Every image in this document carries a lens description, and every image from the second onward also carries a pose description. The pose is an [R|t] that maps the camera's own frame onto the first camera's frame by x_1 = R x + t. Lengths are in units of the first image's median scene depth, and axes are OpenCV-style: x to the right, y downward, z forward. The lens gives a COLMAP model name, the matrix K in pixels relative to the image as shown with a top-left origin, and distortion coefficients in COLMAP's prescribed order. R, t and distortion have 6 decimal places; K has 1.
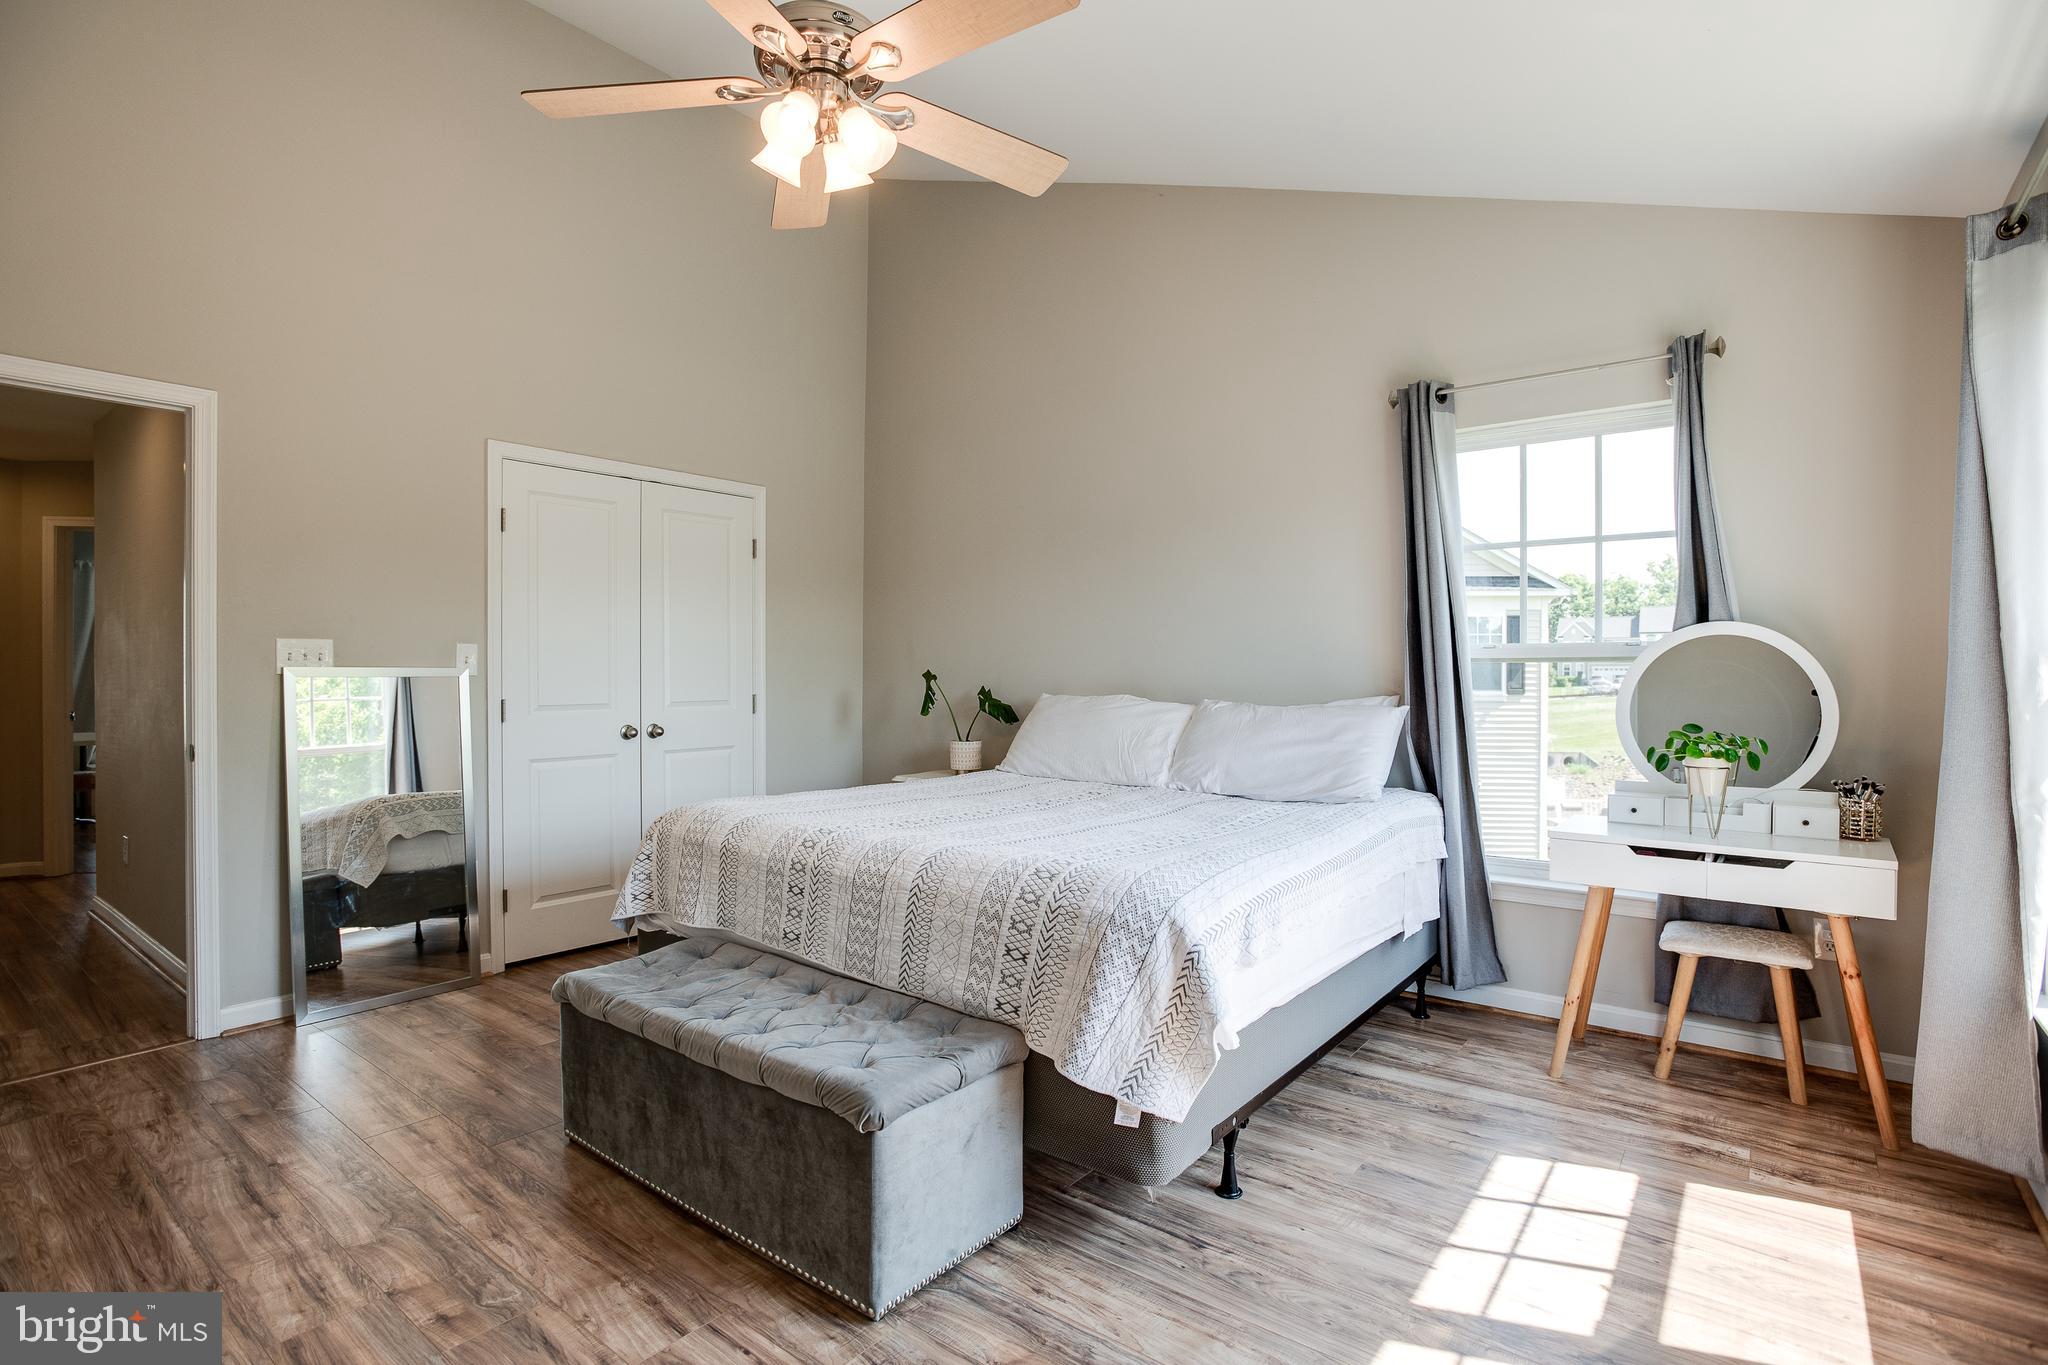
lens RADIAL K [[984.5, 0, 1031.0], [0, 984.5, 674.9], [0, 0, 1]] dist [-0.032338, 0.000073]
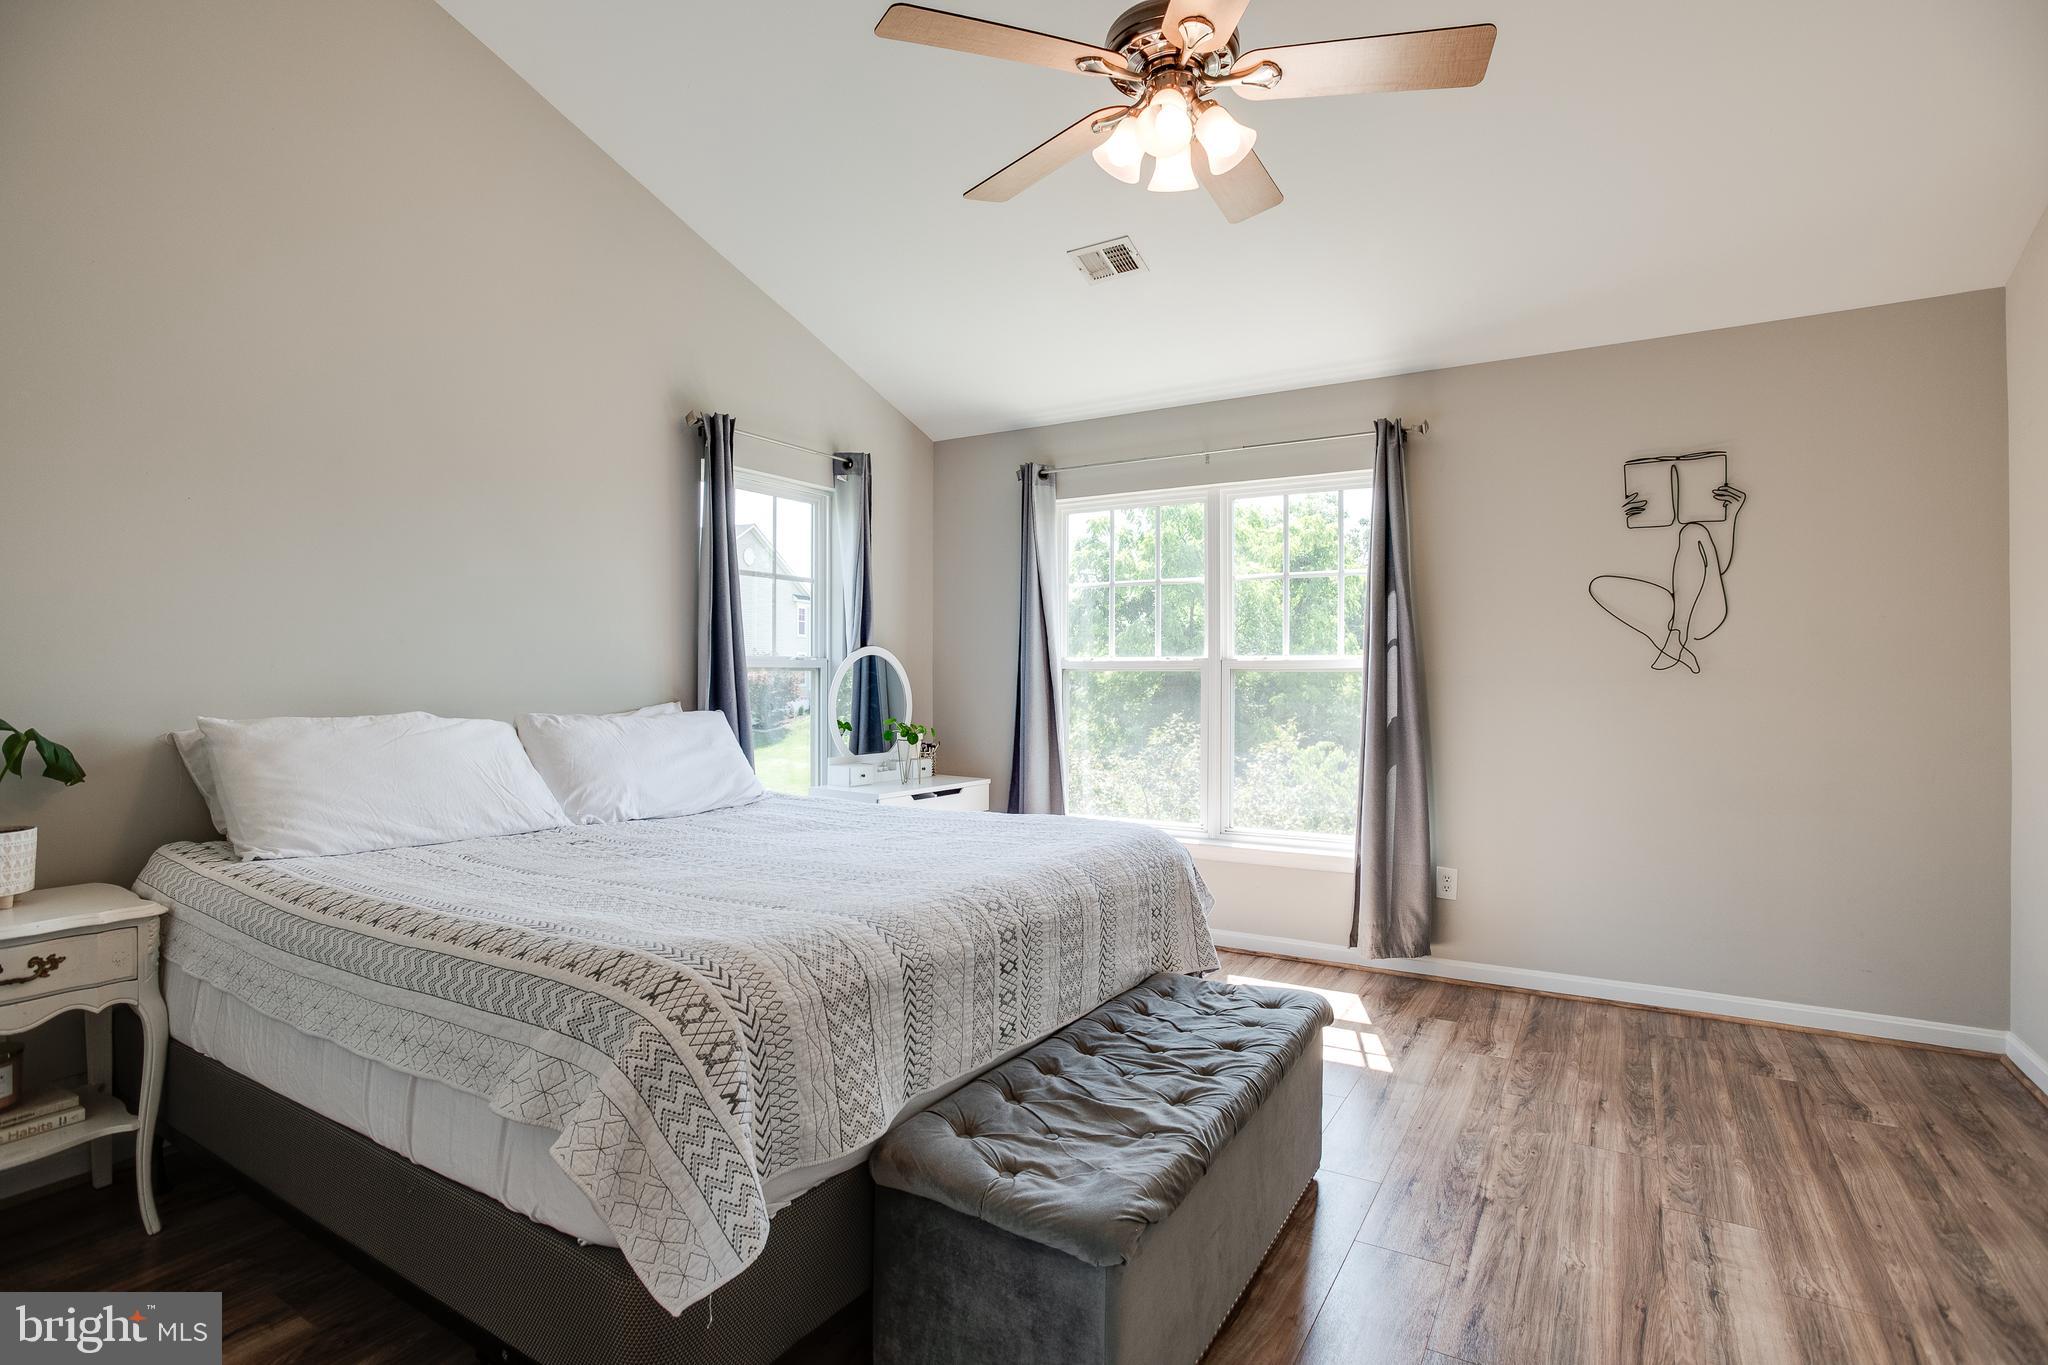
lens RADIAL K [[984.5, 0, 1031.0], [0, 984.5, 674.9], [0, 0, 1]] dist [-0.032338, 0.000073]
pose [[-0.110628, 0.005029, 0.993849, -0.976594], [-0.000068, 0.999987, -0.005067, -0.004303], [-0.993862, -0.000628, -0.110626, 1.038887]]
